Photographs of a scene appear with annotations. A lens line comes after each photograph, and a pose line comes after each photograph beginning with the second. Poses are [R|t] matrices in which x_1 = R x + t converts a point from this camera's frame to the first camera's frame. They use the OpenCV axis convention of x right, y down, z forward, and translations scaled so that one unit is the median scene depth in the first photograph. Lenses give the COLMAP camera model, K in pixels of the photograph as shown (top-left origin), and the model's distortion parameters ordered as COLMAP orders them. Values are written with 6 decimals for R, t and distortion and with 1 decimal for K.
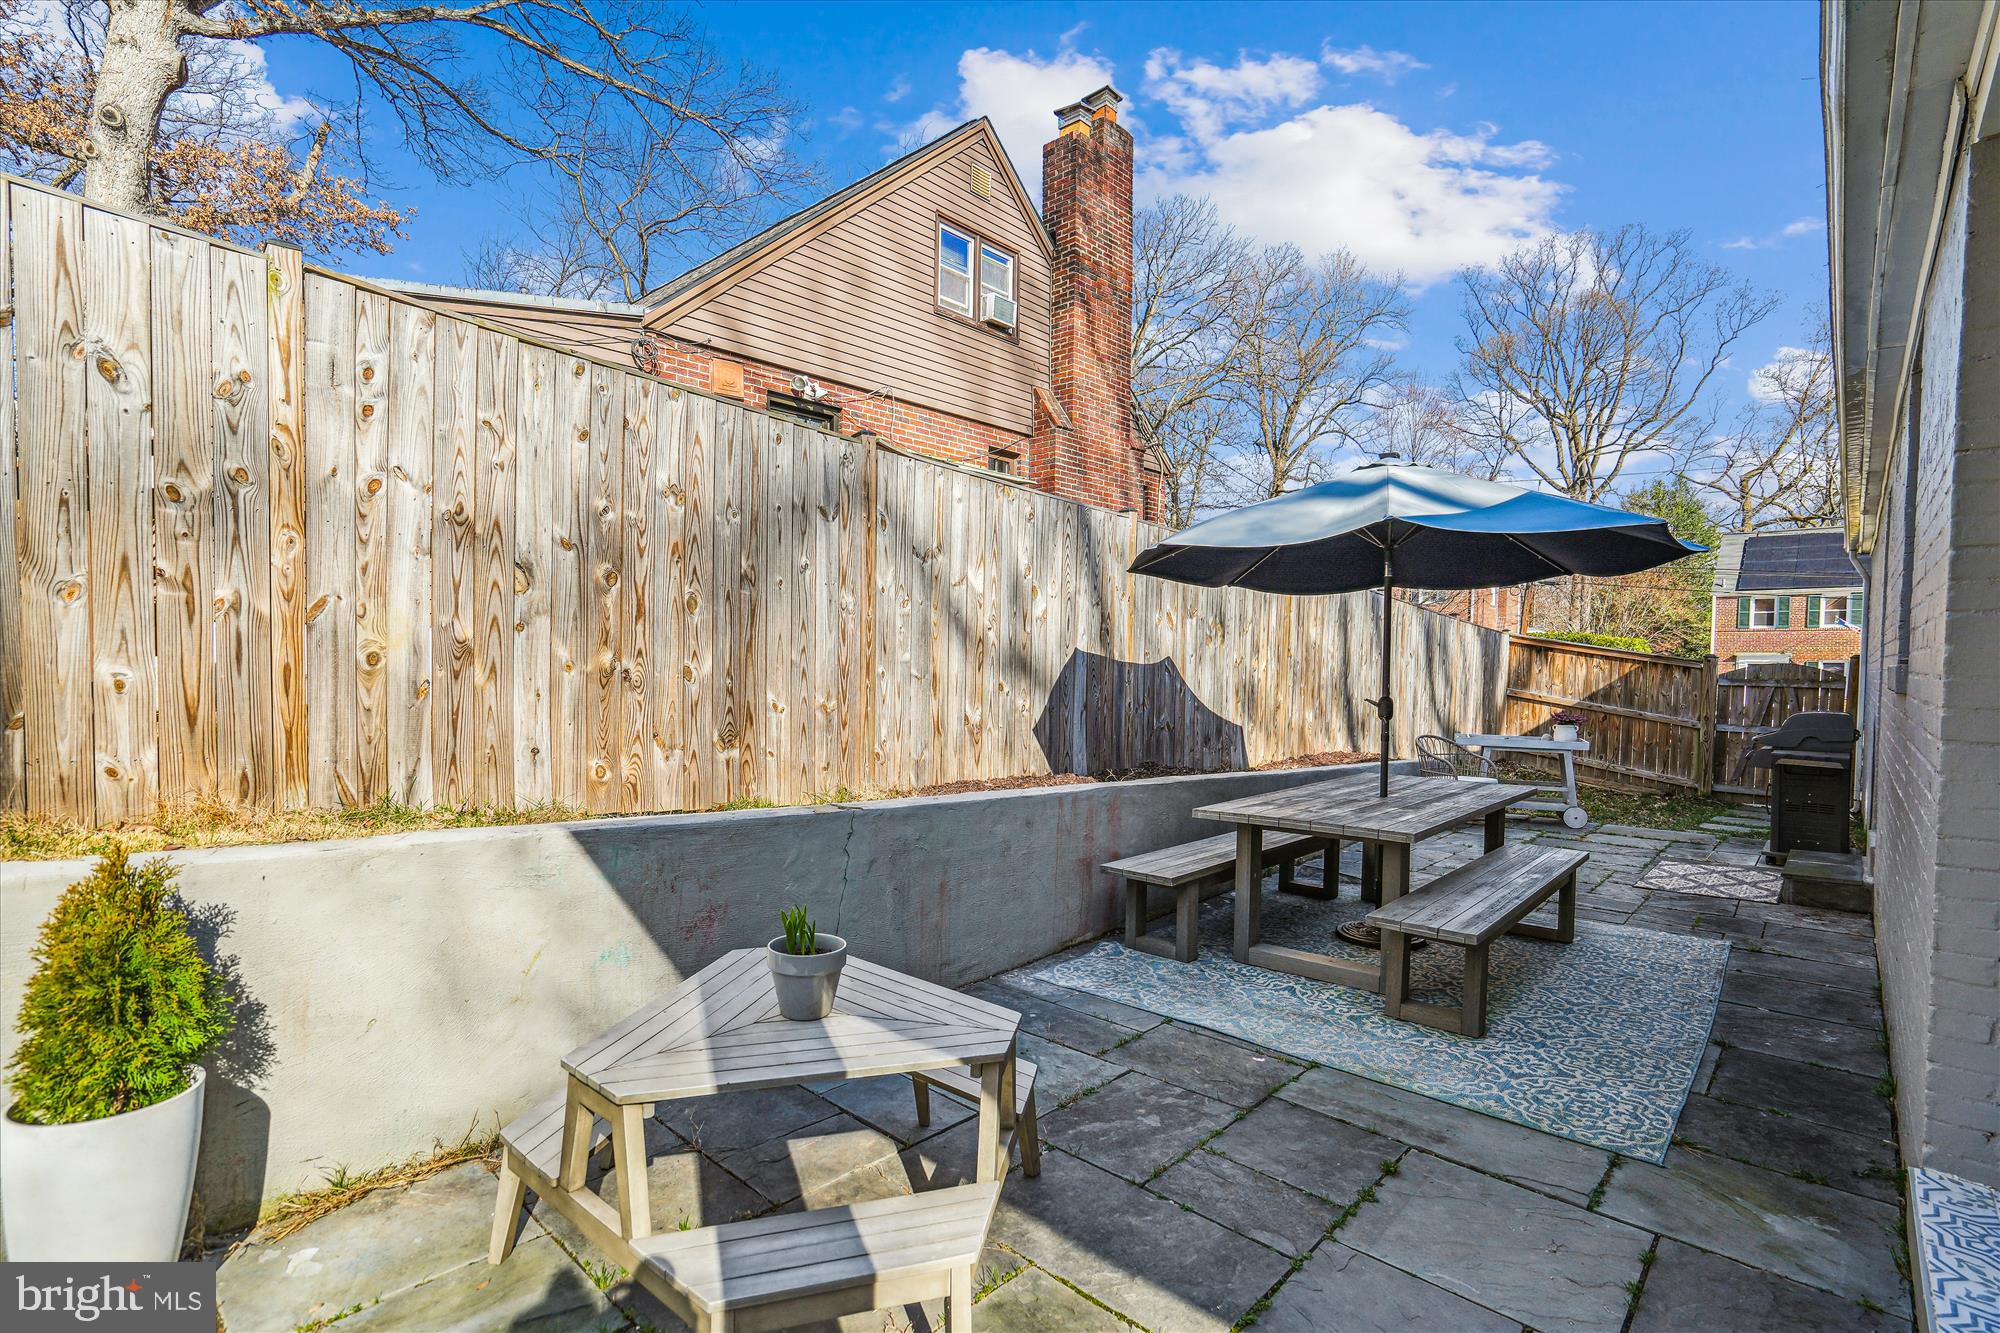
lens RADIAL K [[931.3, 0, 979.8], [0, 931.3, 699.9], [0, 0, 1]] dist [-0.040337, 0.014717]
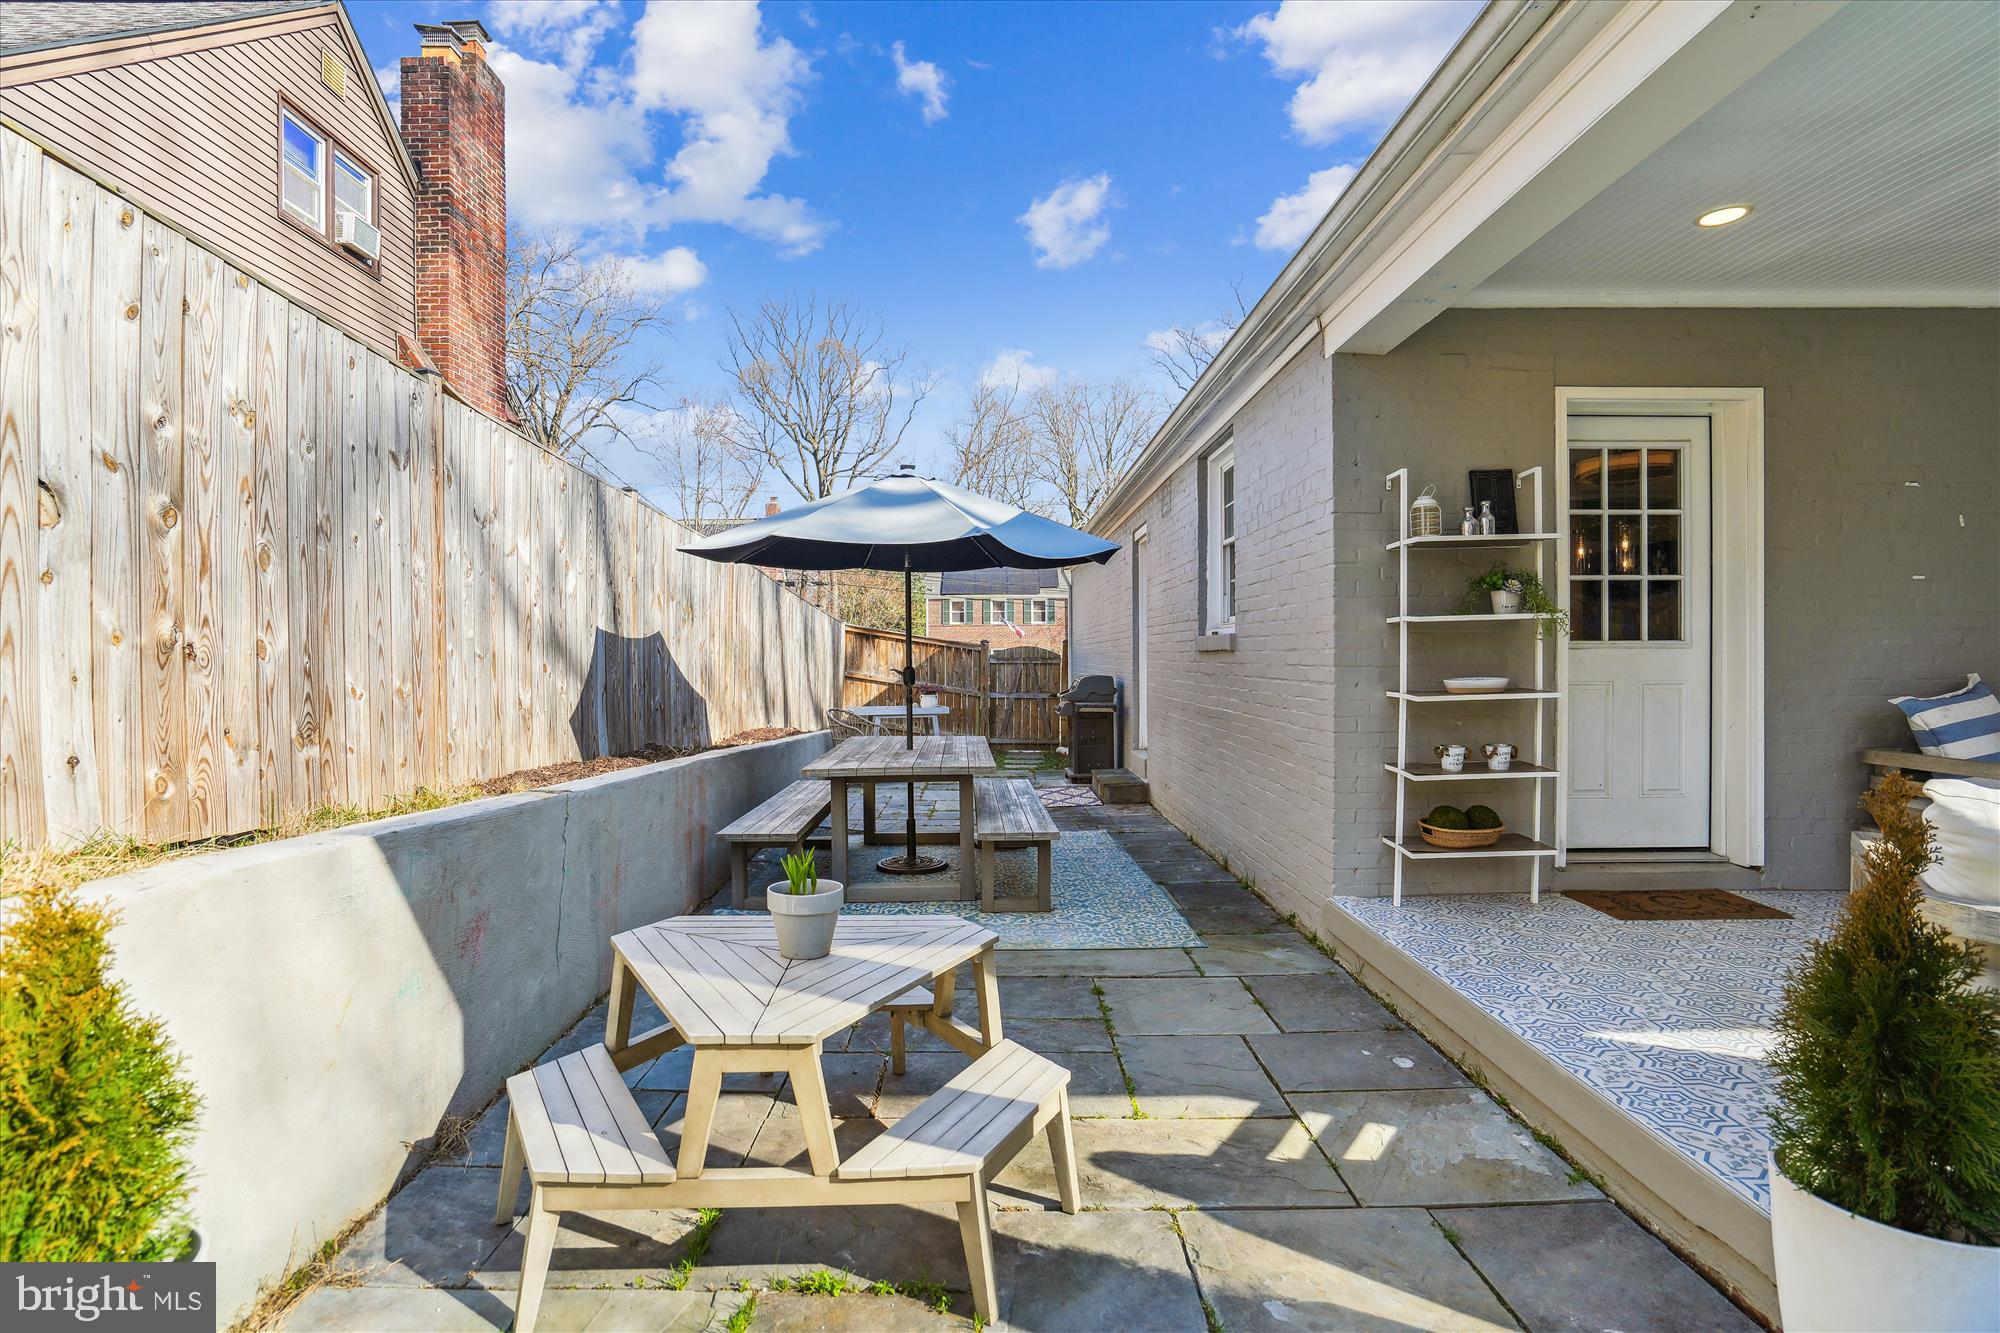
lens RADIAL K [[931.3, 0, 972.3], [0, 931.3, 677.1], [0, 0, 1]] dist [-0.040337, 0.014717]
pose [[0.732595, -0.027018, 0.680128, -0.394650], [0.039301, 0.999224, -0.002639, 0.019001], [-0.679529, 0.028663, 0.733089, 0.051391]]
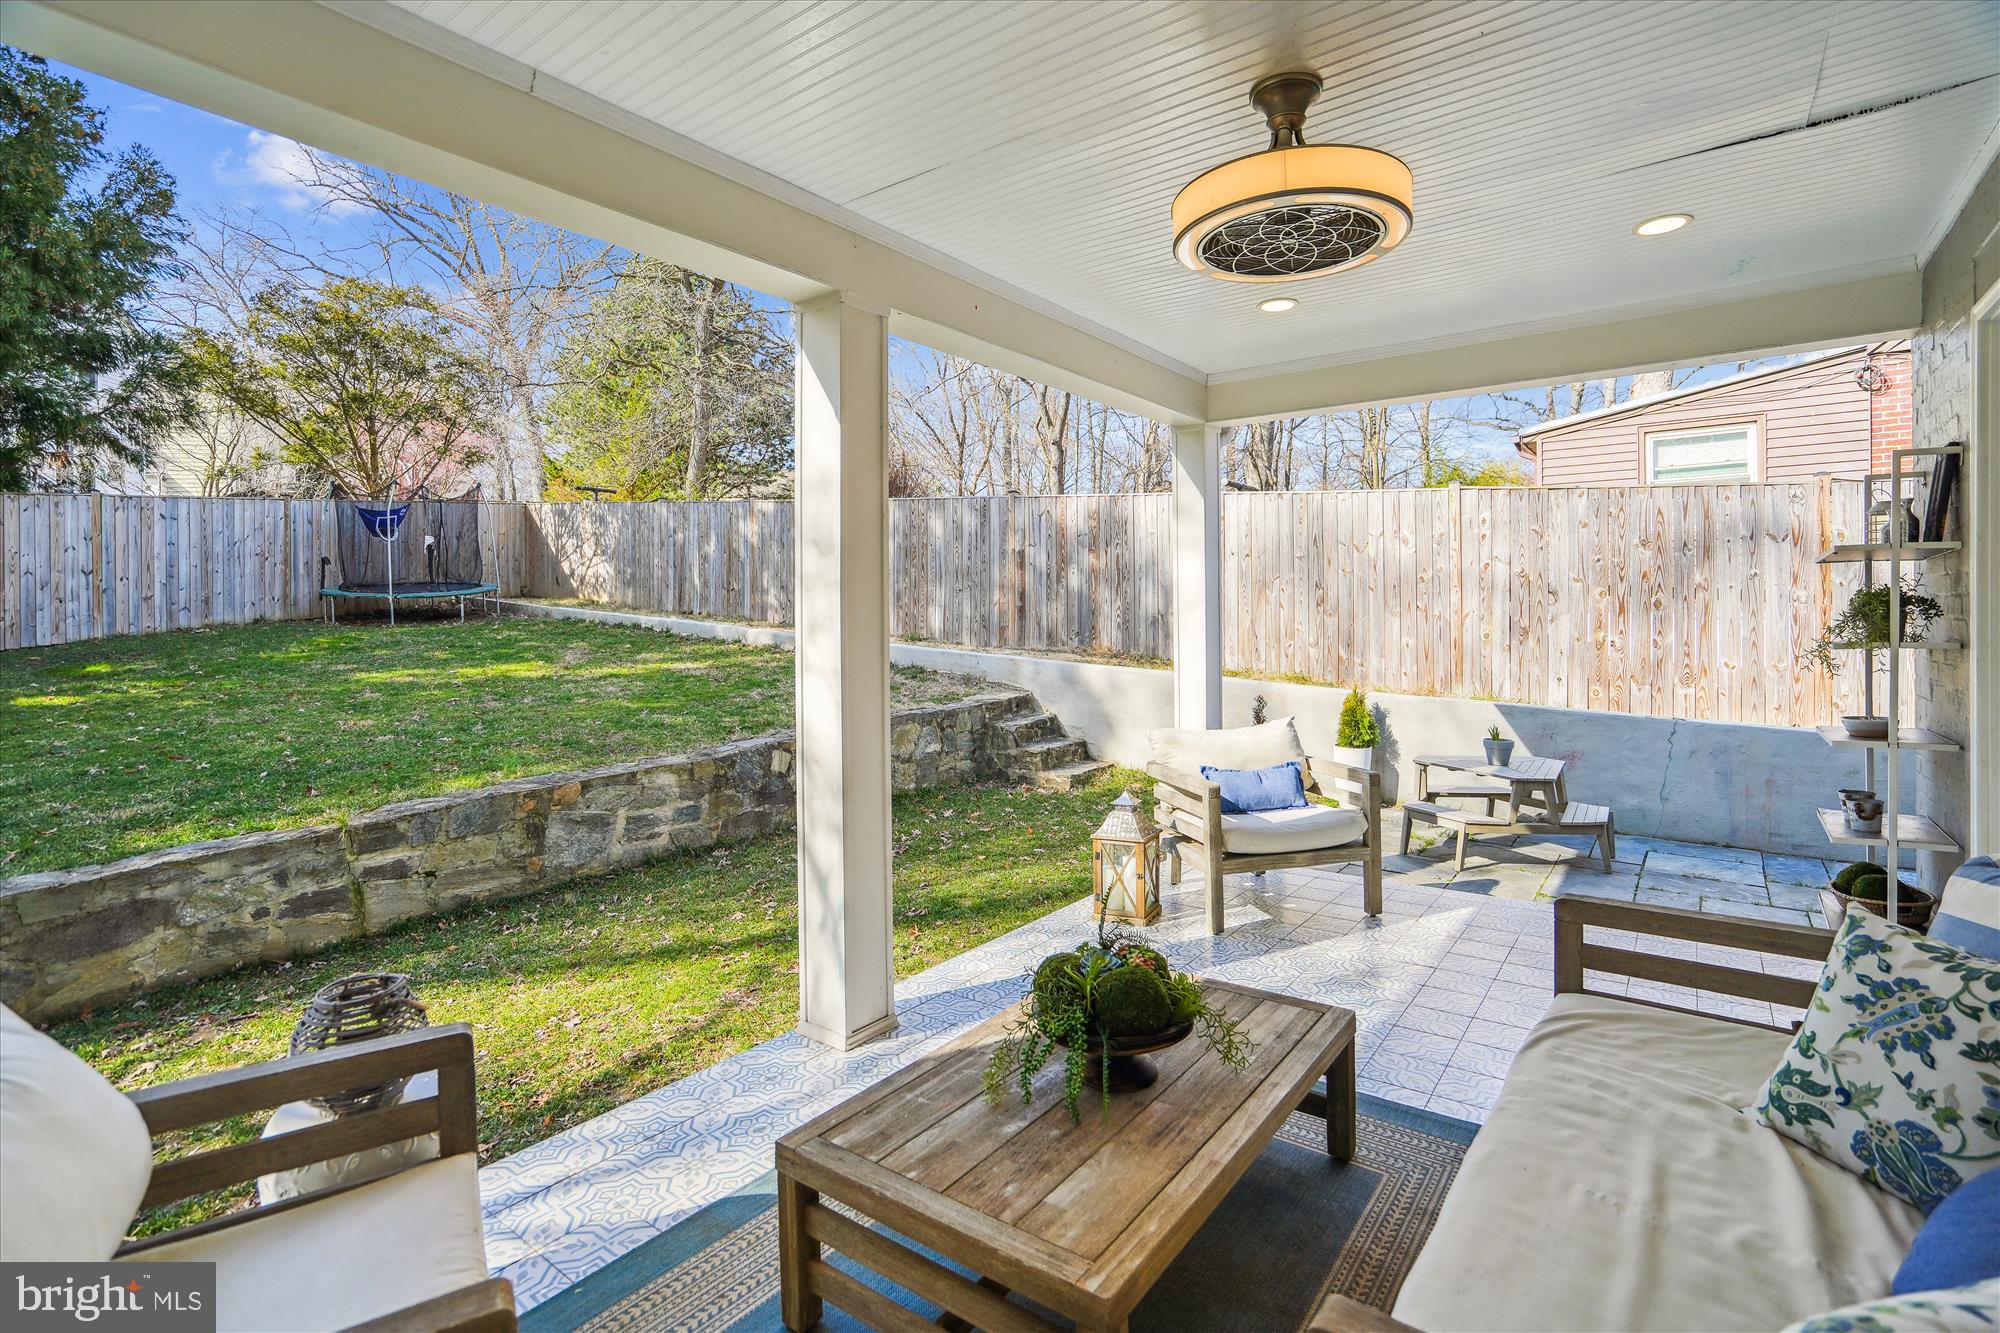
lens RADIAL K [[931.3, 0, 973.0], [0, 931.3, 623.5], [0, 0, 1]] dist [-0.040337, 0.014717]
pose [[0.069314, -0.007192, -0.997569, 1.341657], [-0.031094, 0.999473, -0.009366, -0.009296], [0.997110, 0.031667, 0.069054, -0.428974]]
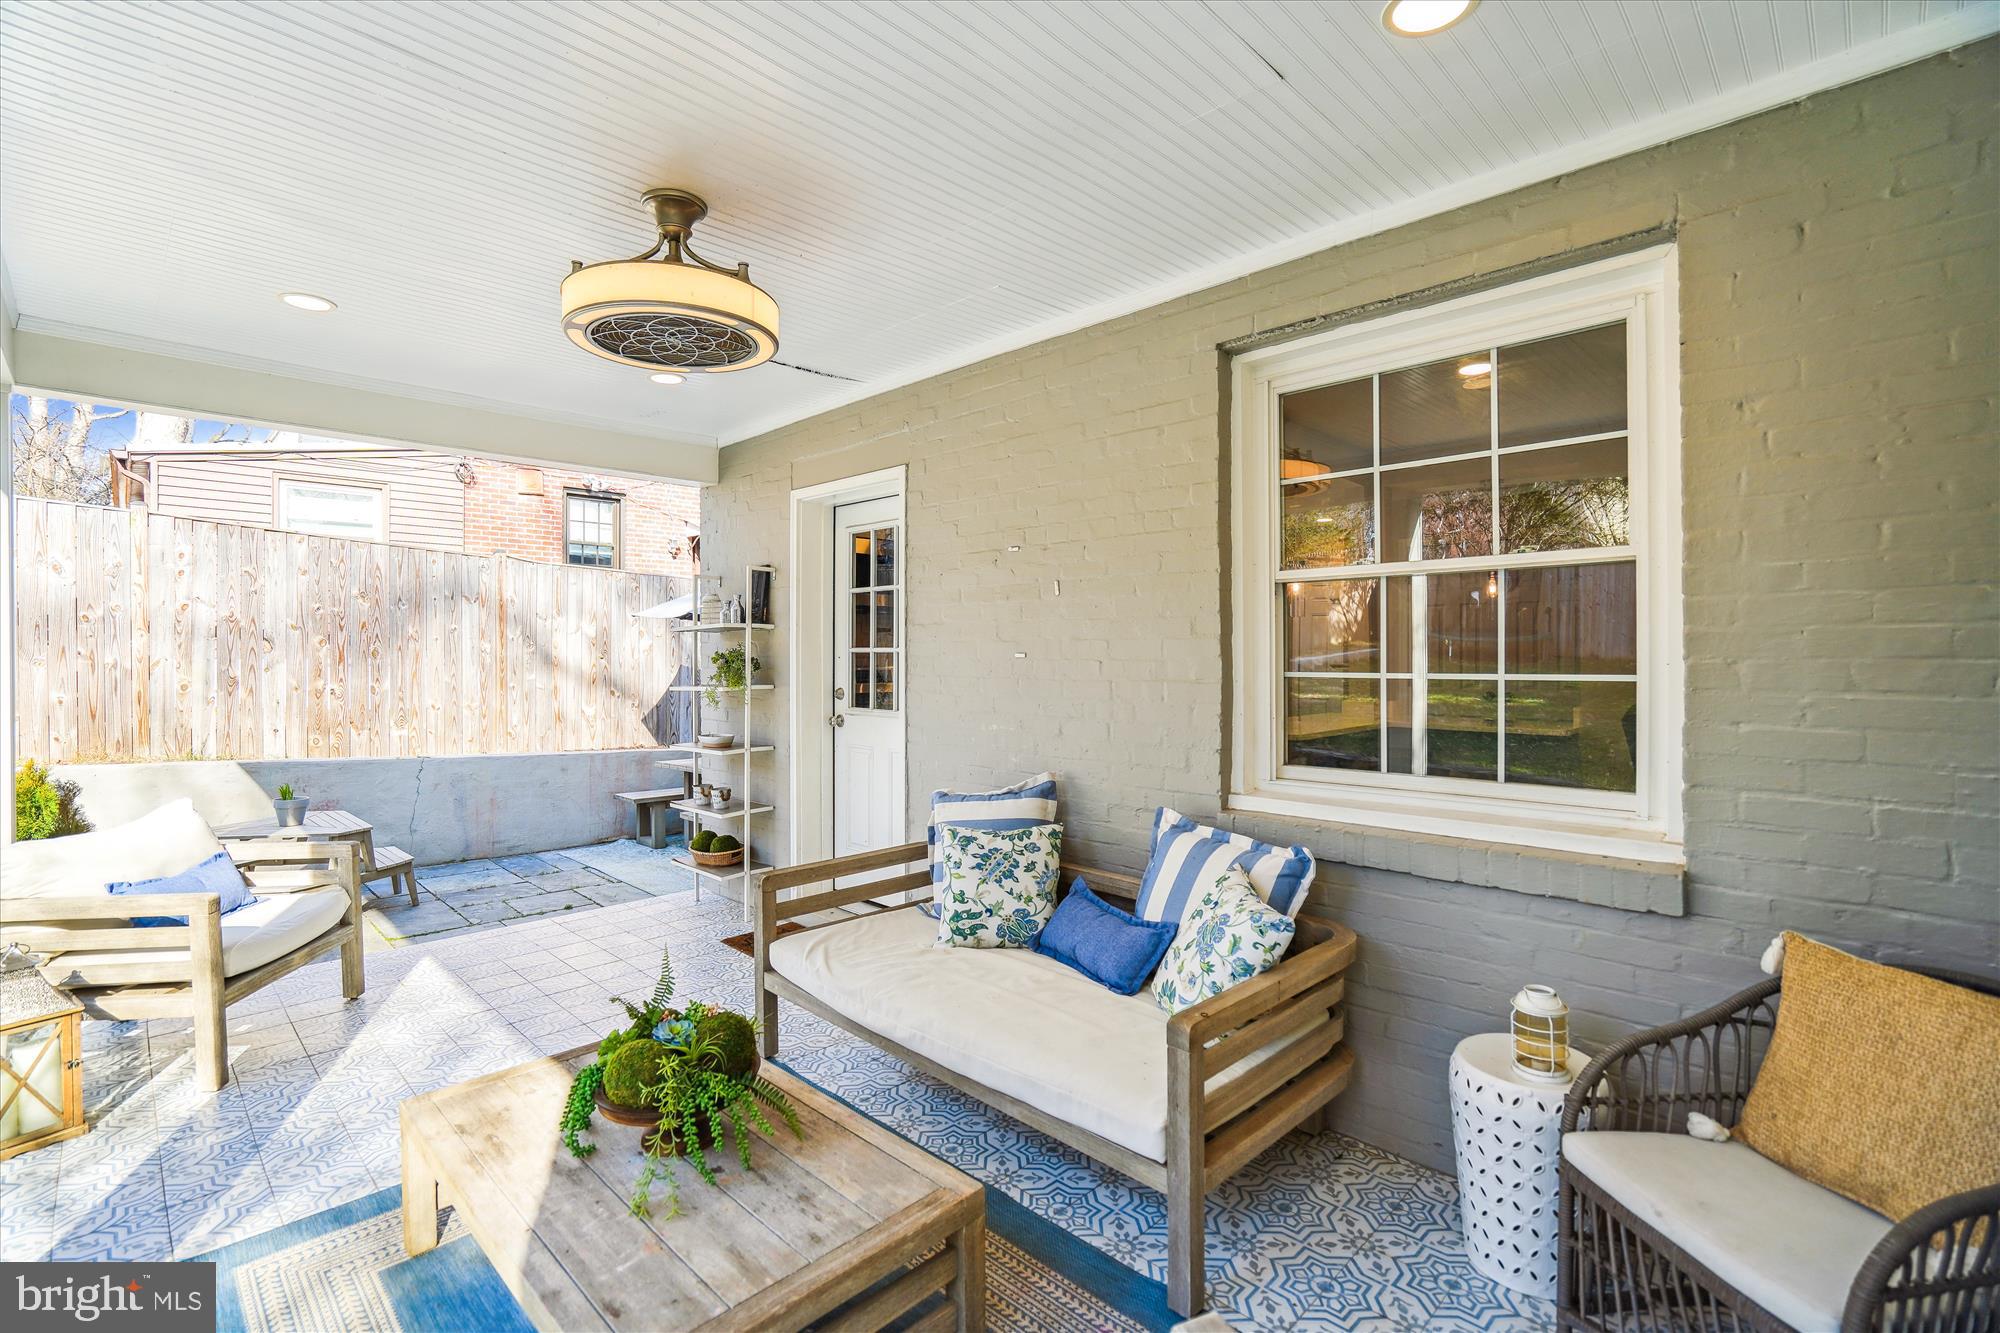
lens RADIAL K [[931.3, 0, 997.8], [0, 931.3, 662.6], [0, 0, 1]] dist [-0.040337, 0.014717]
pose [[0.998923, -0.011756, -0.044894, 1.042434], [0.010394, 0.999482, -0.030455, -0.013831], [0.045229, 0.029955, 0.998527, -0.812915]]
